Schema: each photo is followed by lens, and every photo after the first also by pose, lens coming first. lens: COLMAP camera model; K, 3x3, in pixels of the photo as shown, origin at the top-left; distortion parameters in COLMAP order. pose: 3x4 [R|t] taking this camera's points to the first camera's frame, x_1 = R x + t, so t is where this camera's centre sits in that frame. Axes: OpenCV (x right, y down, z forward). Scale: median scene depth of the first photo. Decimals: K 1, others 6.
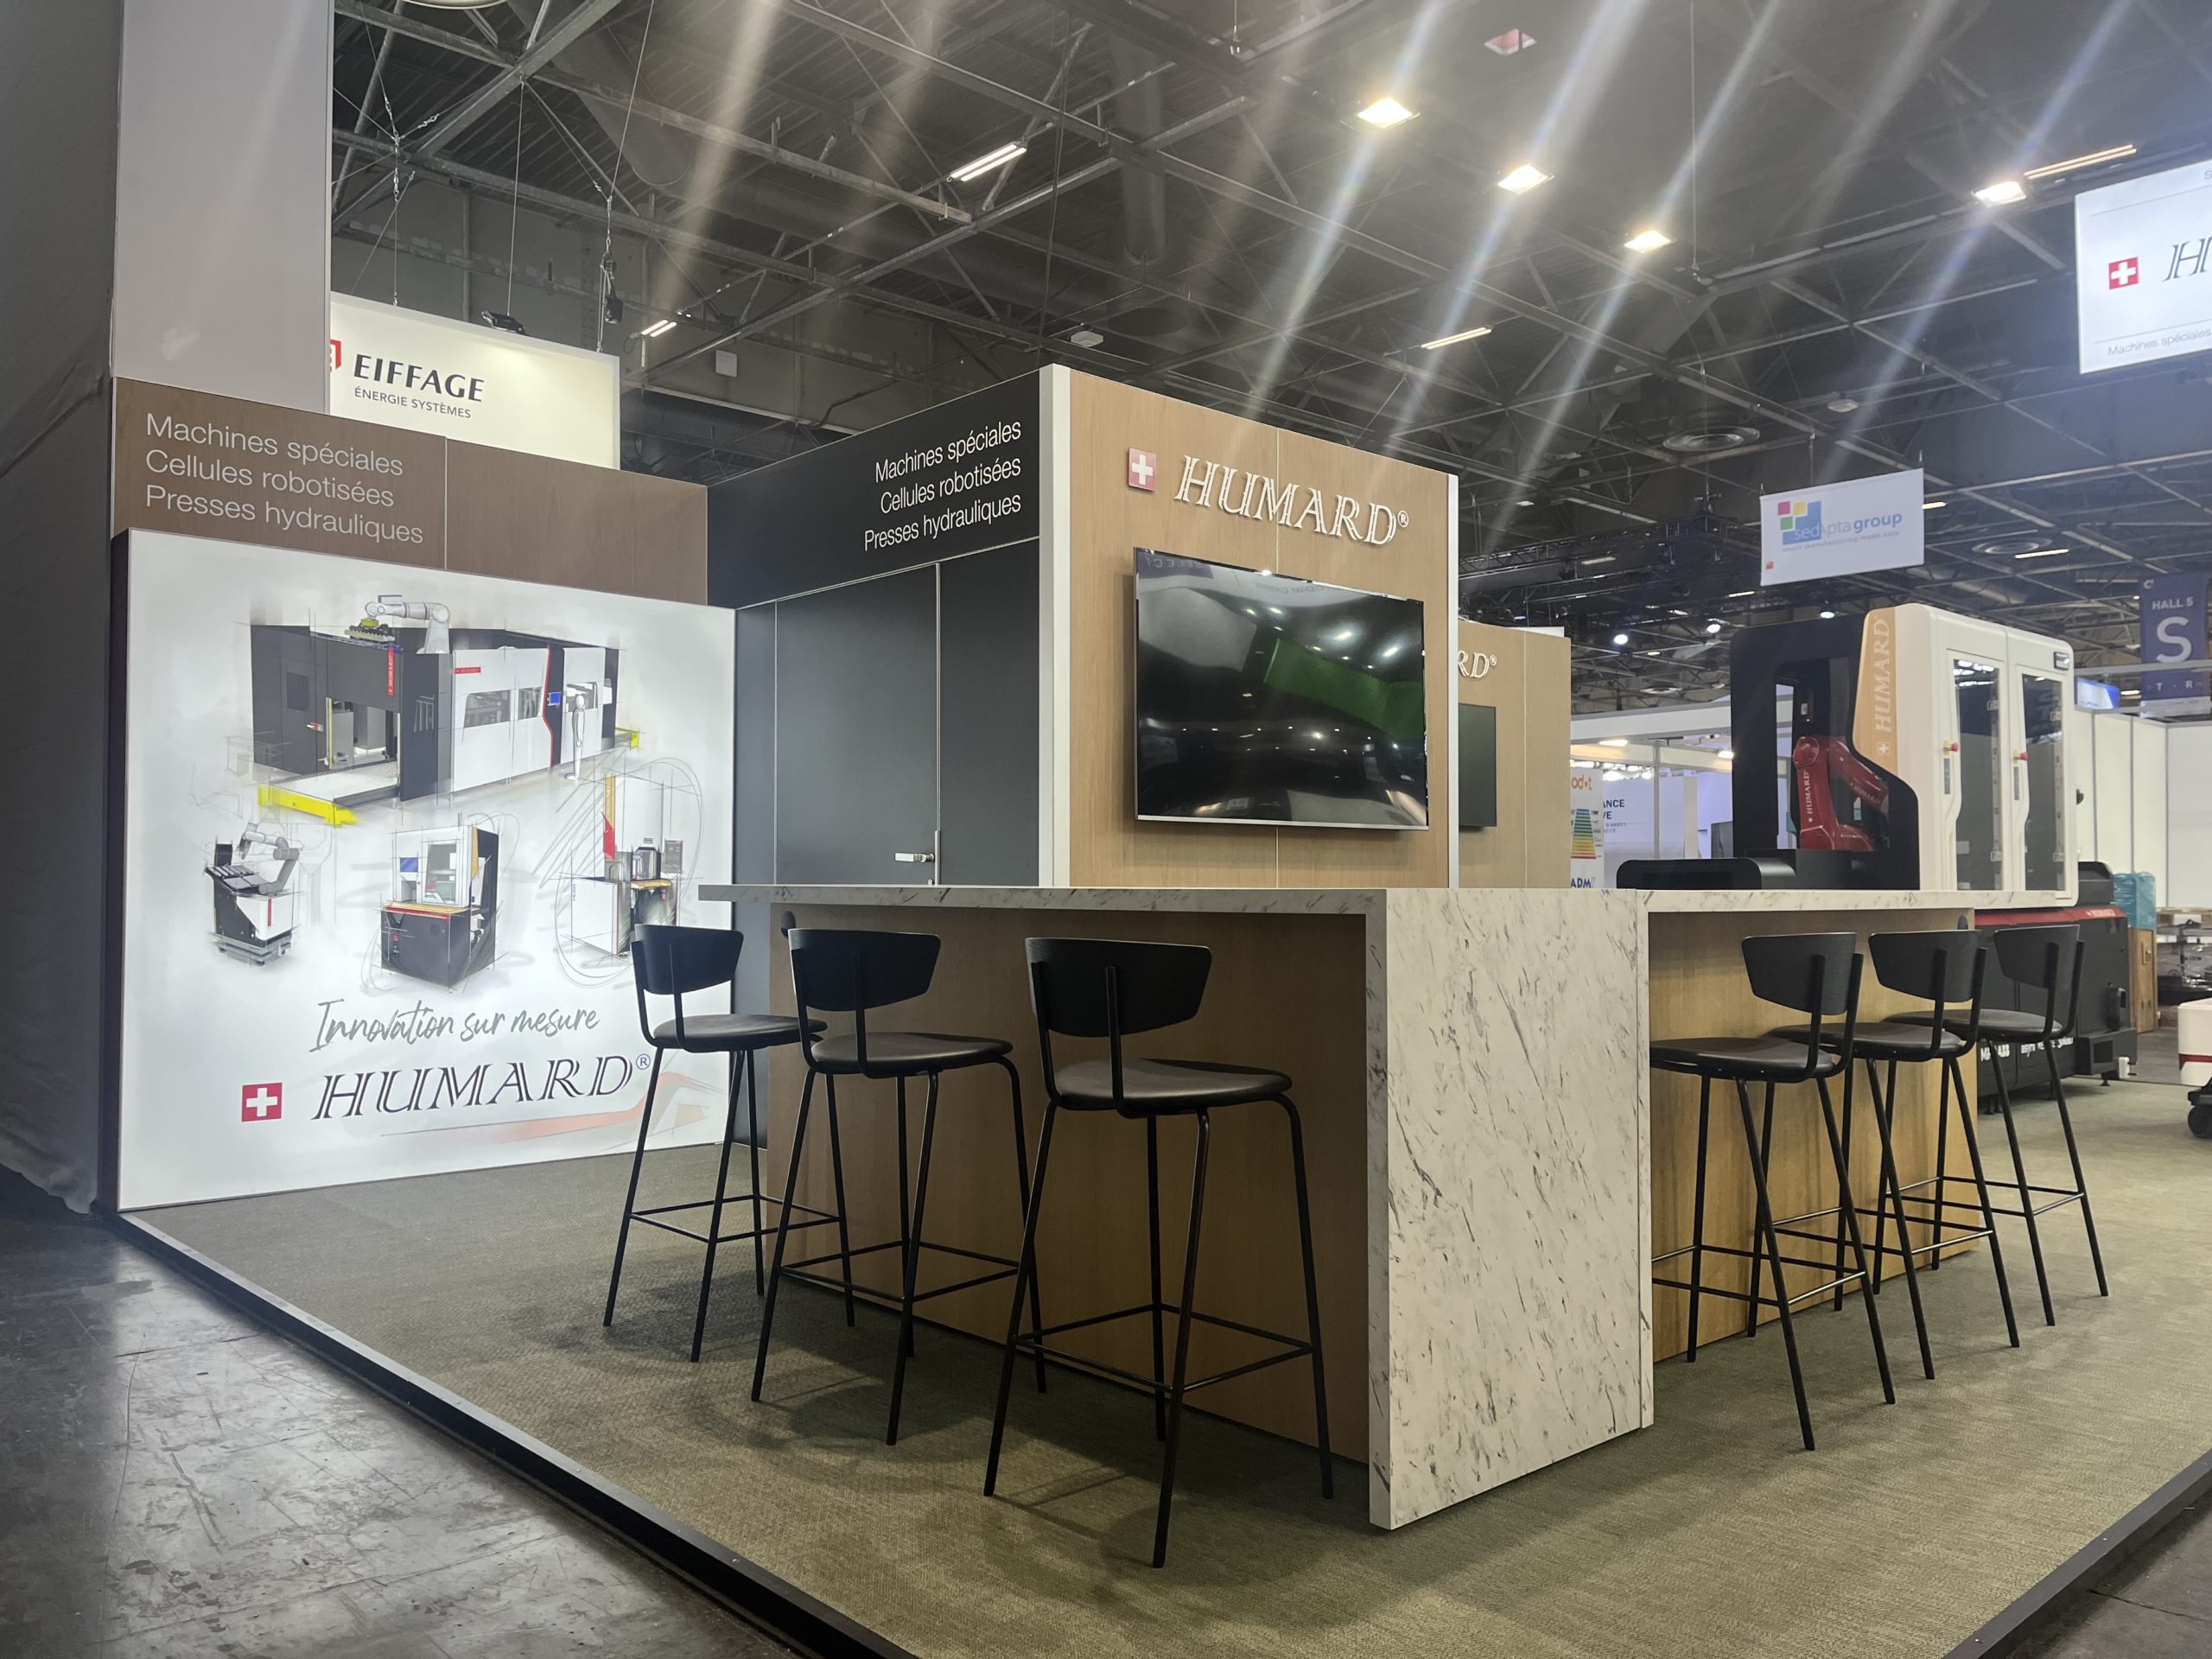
lens RADIAL K [[1662.6, 0, 1095.7], [0, 1662.6, 844.5], [0, 0, 1]] dist [0.066235, -0.088837]
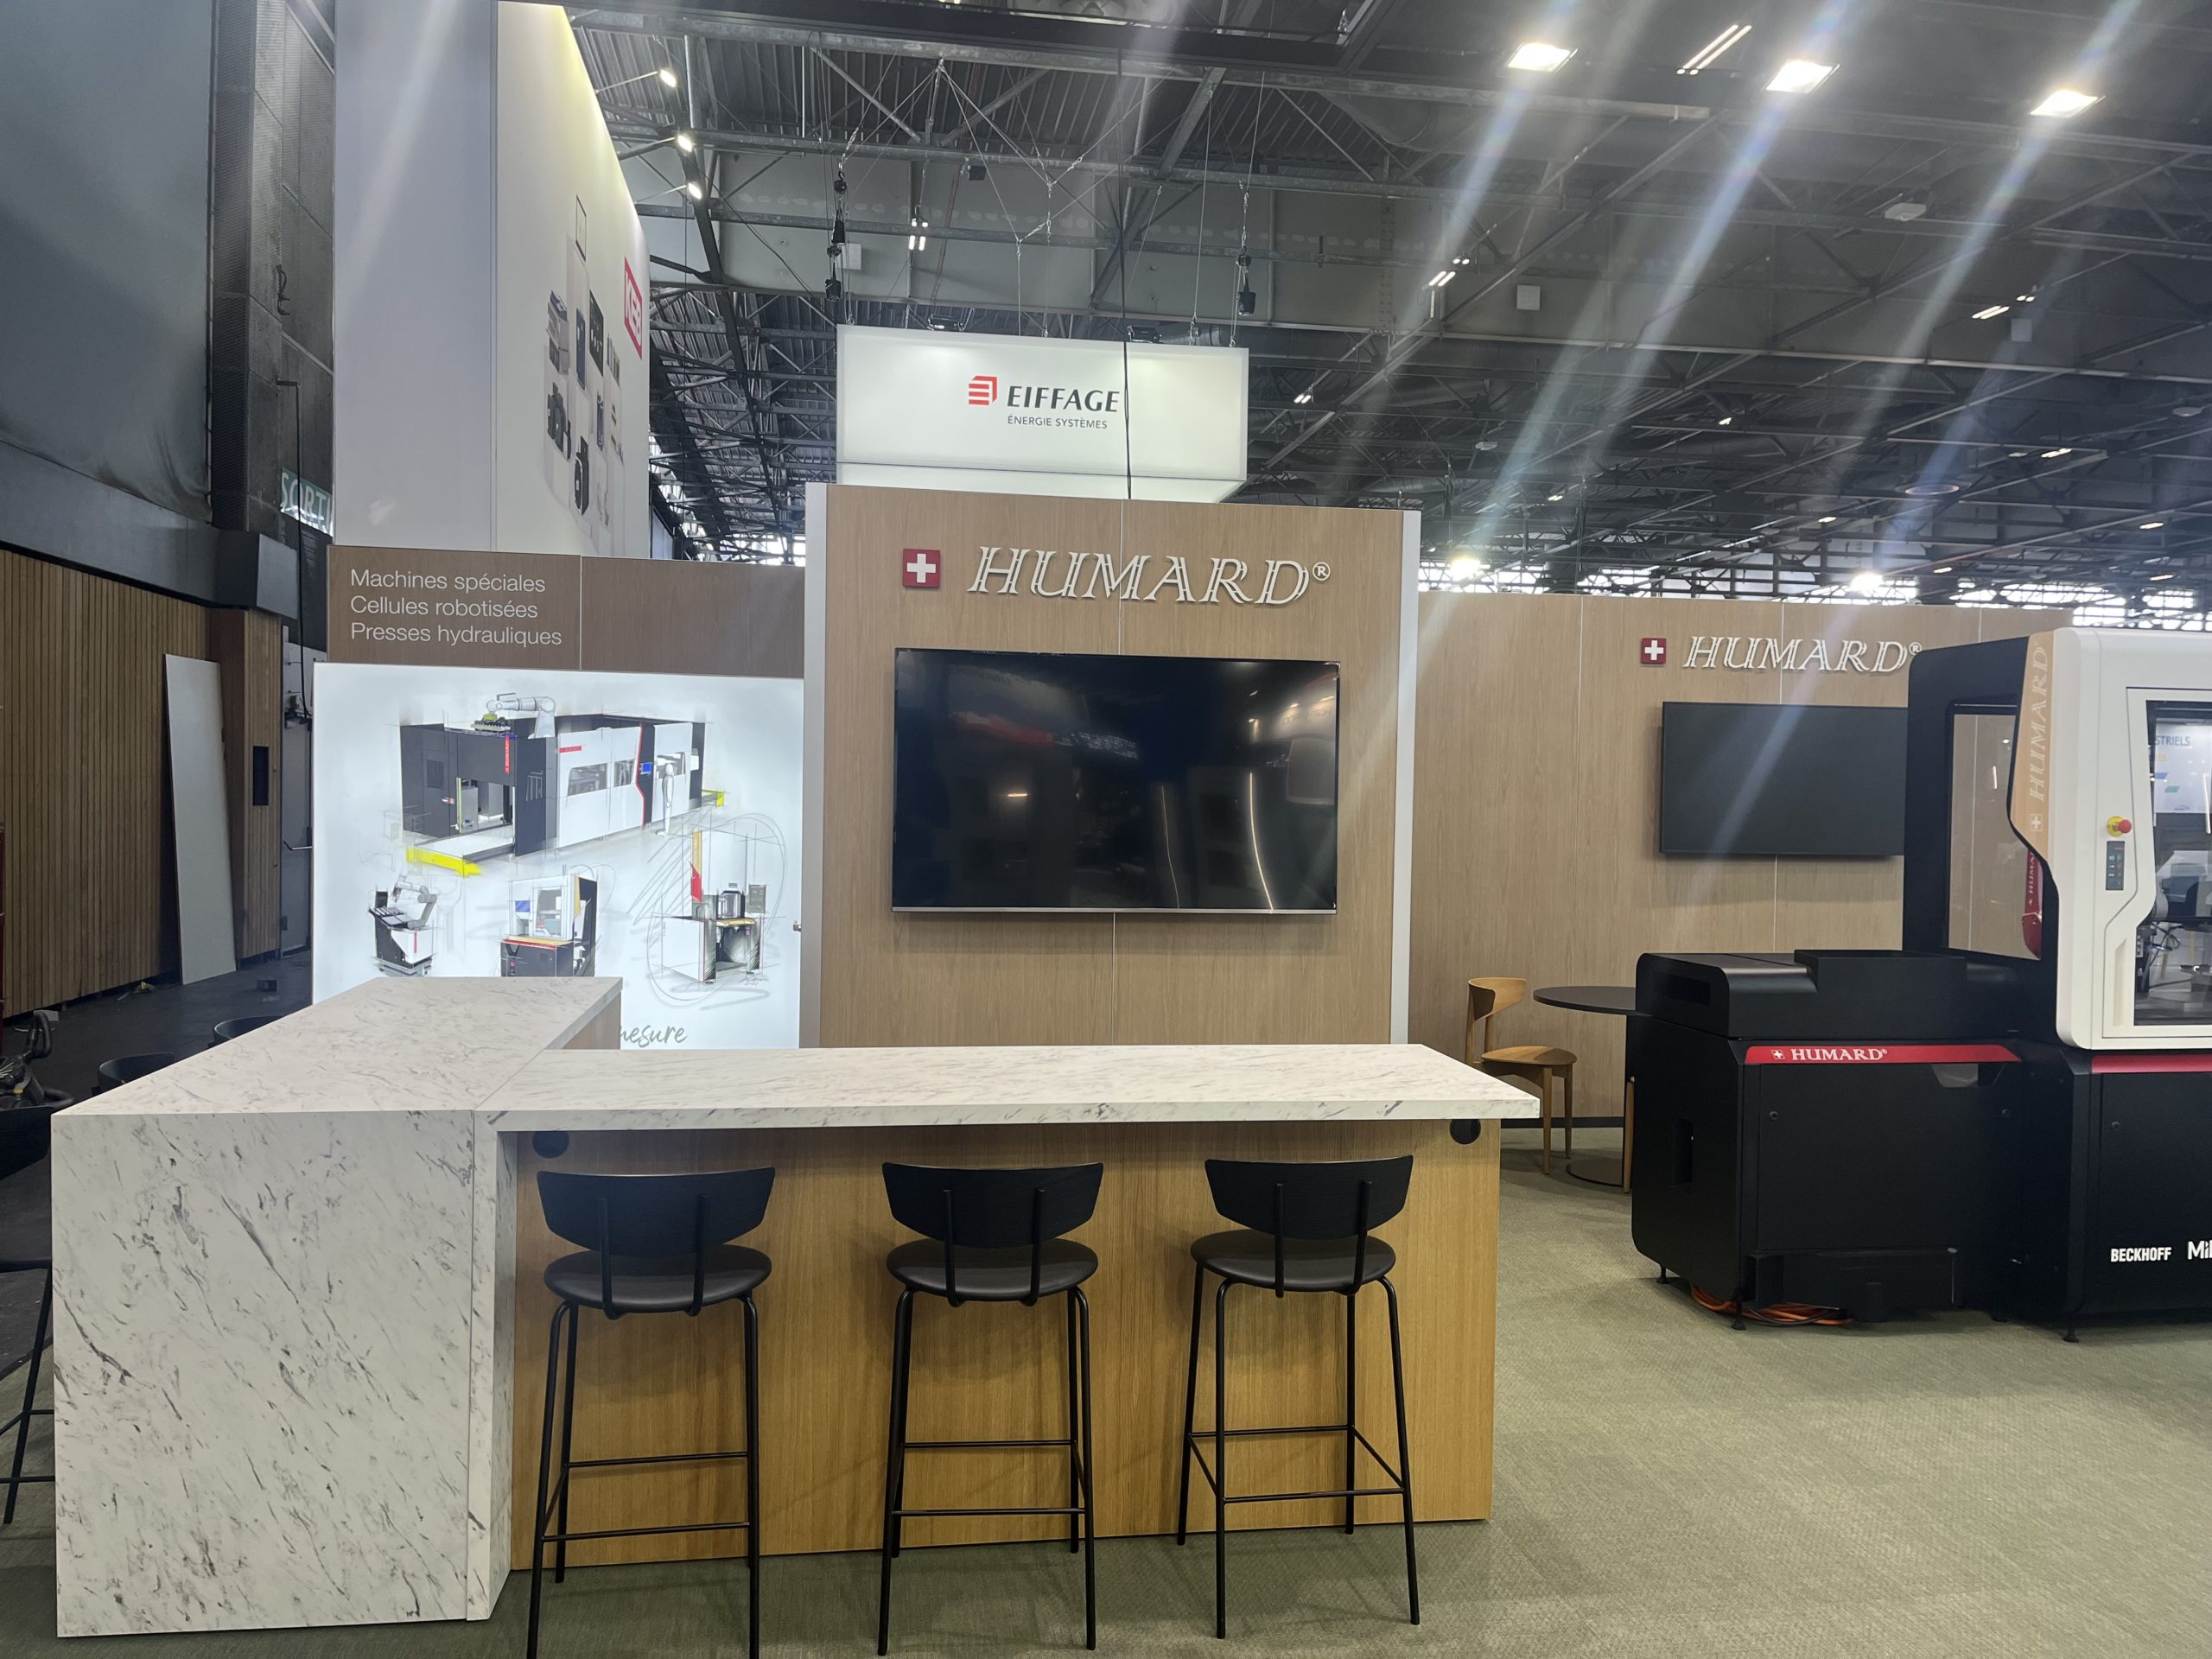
lens RADIAL K [[1662.6, 0, 1113.7], [0, 1662.6, 833.4], [0, 0, 1]] dist [0.066235, -0.088837]
pose [[0.834523, 0.029715, -0.550171, 0.640966], [-0.003889, 0.998837, 0.048049, -0.102818], [0.550959, -0.037958, 0.833669, 0.188618]]
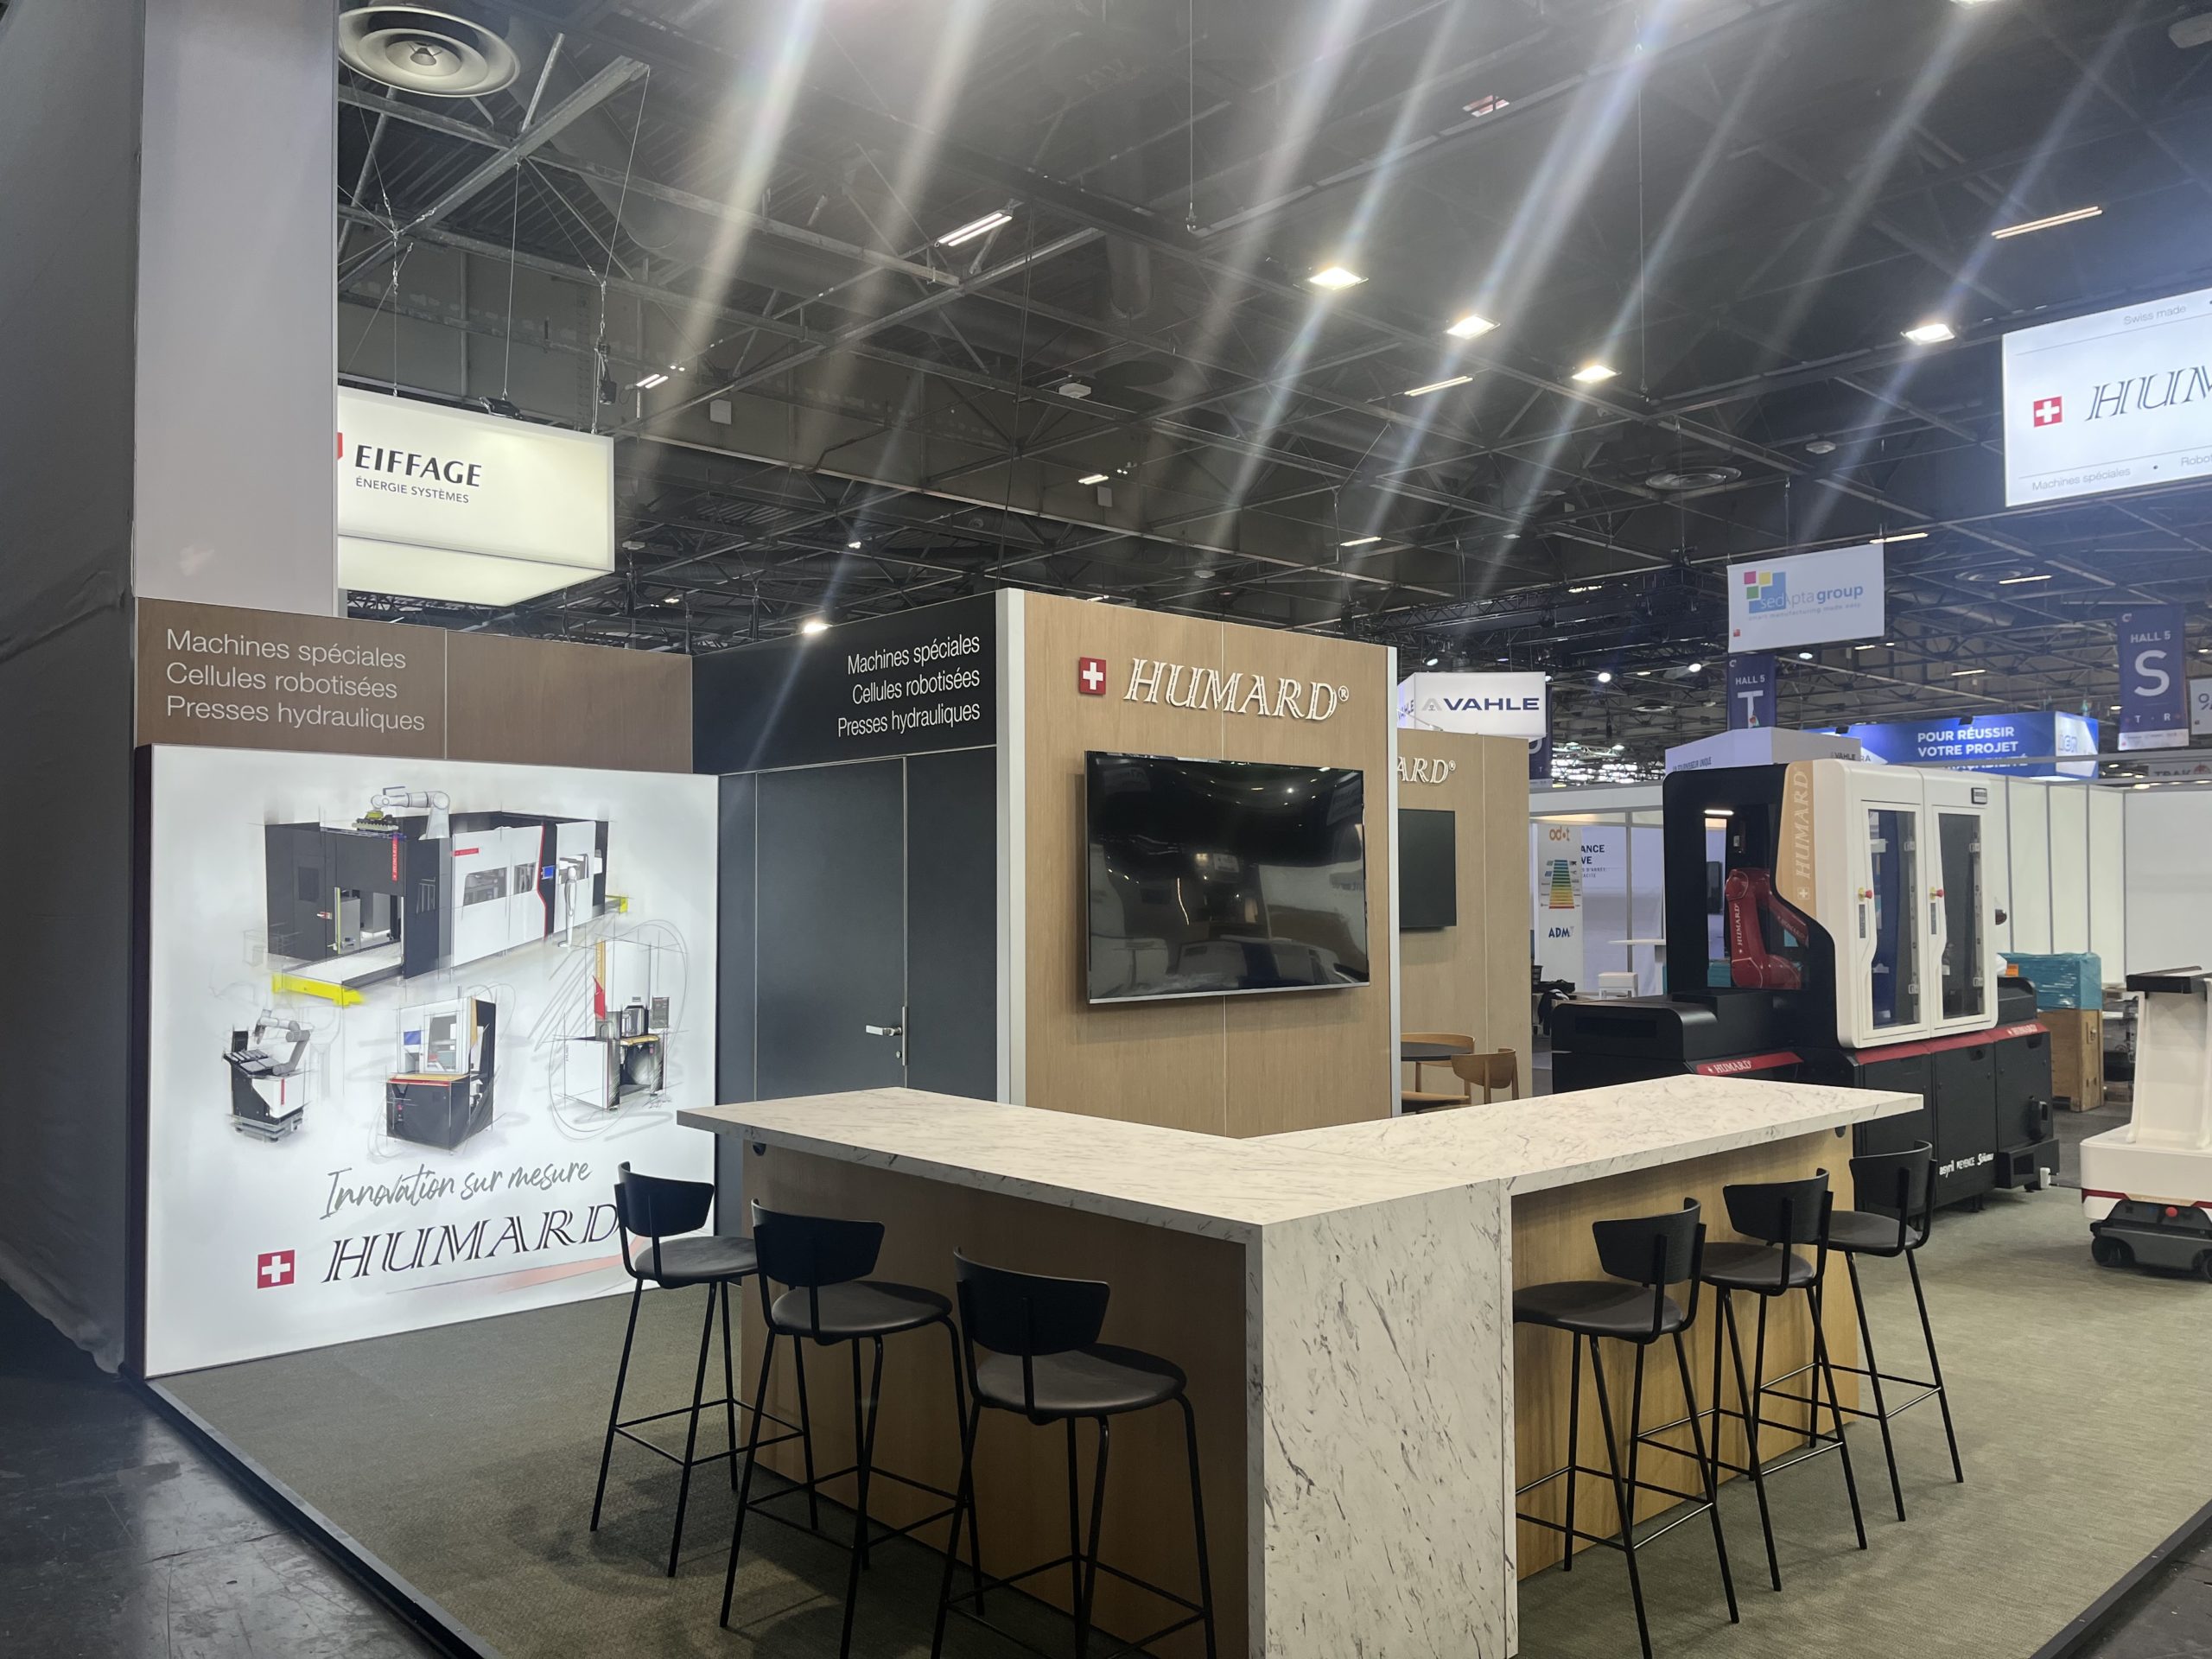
lens RADIAL K [[1662.6, 0, 1094.2], [0, 1662.6, 848.0], [0, 0, 1]] dist [0.066235, -0.088837]
pose [[0.999988, -0.004798, -0.000565, 0.026571], [0.004797, 0.999988, -0.001254, -0.103180], [0.000571, 0.001251, 0.999999, -0.069507]]
